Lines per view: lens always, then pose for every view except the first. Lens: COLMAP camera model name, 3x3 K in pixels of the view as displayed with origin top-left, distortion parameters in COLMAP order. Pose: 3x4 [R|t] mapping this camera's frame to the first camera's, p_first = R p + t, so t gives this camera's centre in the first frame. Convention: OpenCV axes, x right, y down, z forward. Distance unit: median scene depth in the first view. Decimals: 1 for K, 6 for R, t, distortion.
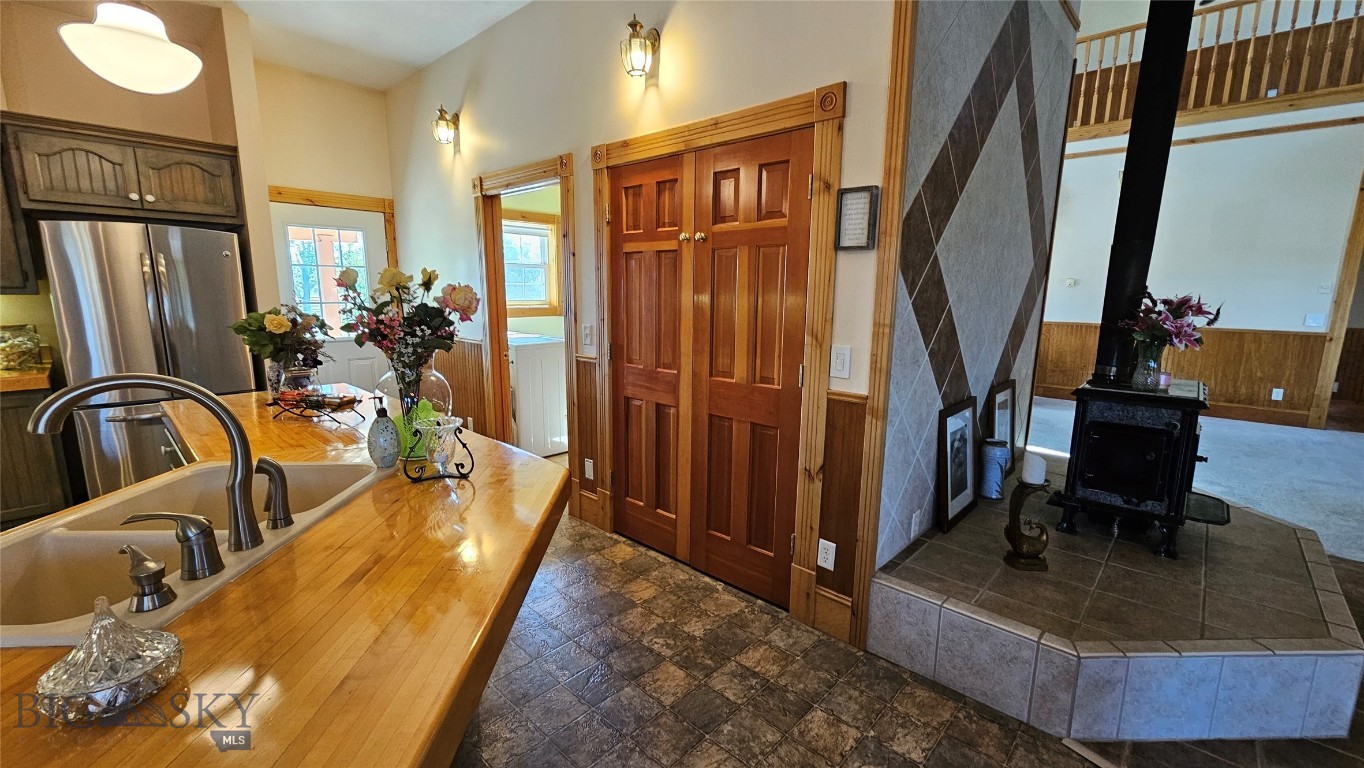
lens RADIAL K [[563.6, 0, 684.9], [0, 563.6, 389.2], [0, 0, 1]] dist [0.000162, -0.000237]
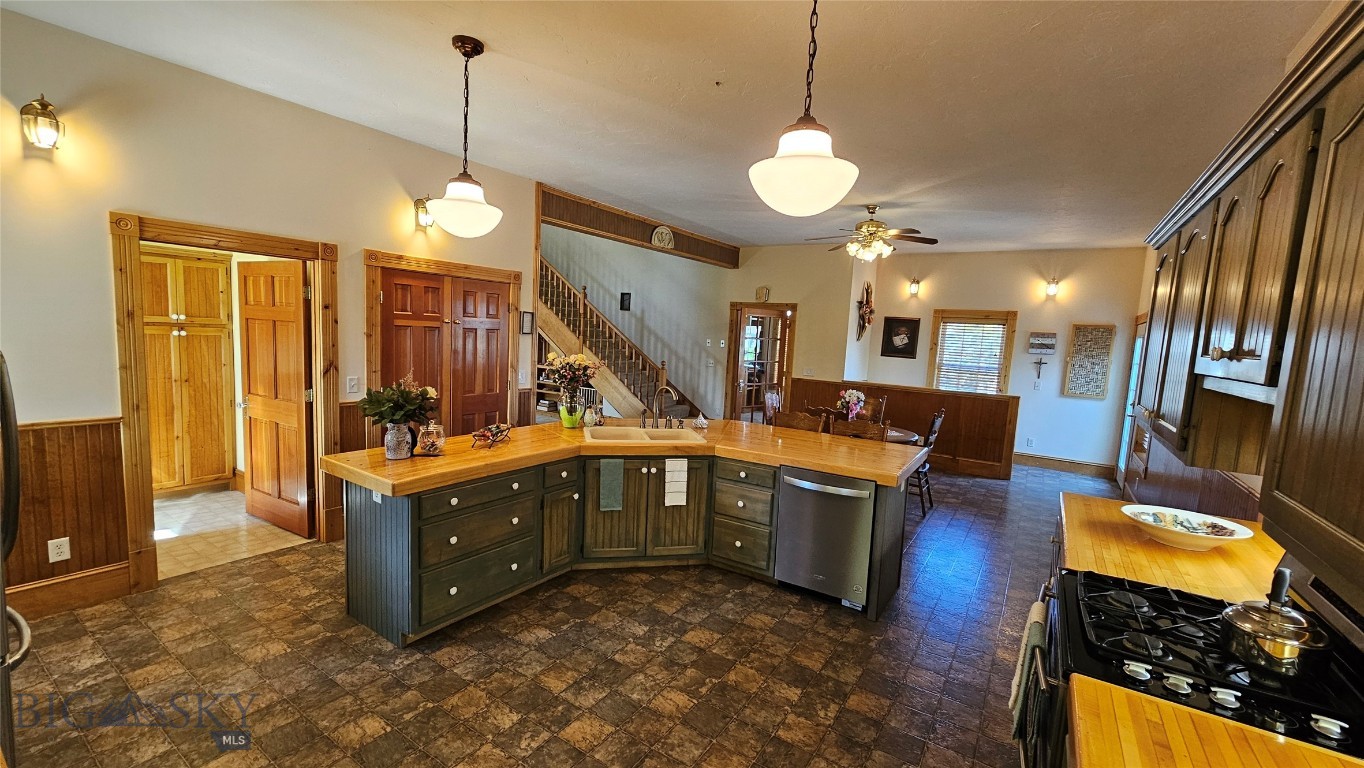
lens RADIAL K [[556.3, 0, 687.8], [0, 556.3, 391.0], [0, 0, 1]] dist [0.000527, -0.000264]
pose [[-0.183091, -0.127019, 0.974856, -1.740848], [0.120440, 0.981250, 0.150472, -0.205254], [-0.975690, 0.144962, -0.164360, 0.520535]]
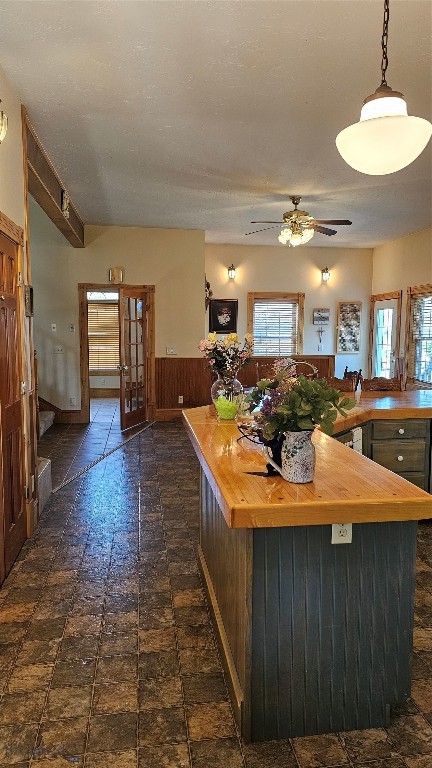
lens RADIAL K [[509.1, 0, 226.3], [0, 509.1, 385.6], [0, 0, 1]] dist [0.085978, -0.097278]
pose [[-0.792266, -0.081252, 0.604741, -0.966148], [0.092744, 0.963543, 0.250963, -0.287515], [-0.603086, 0.254916, -0.755847, 1.435781]]
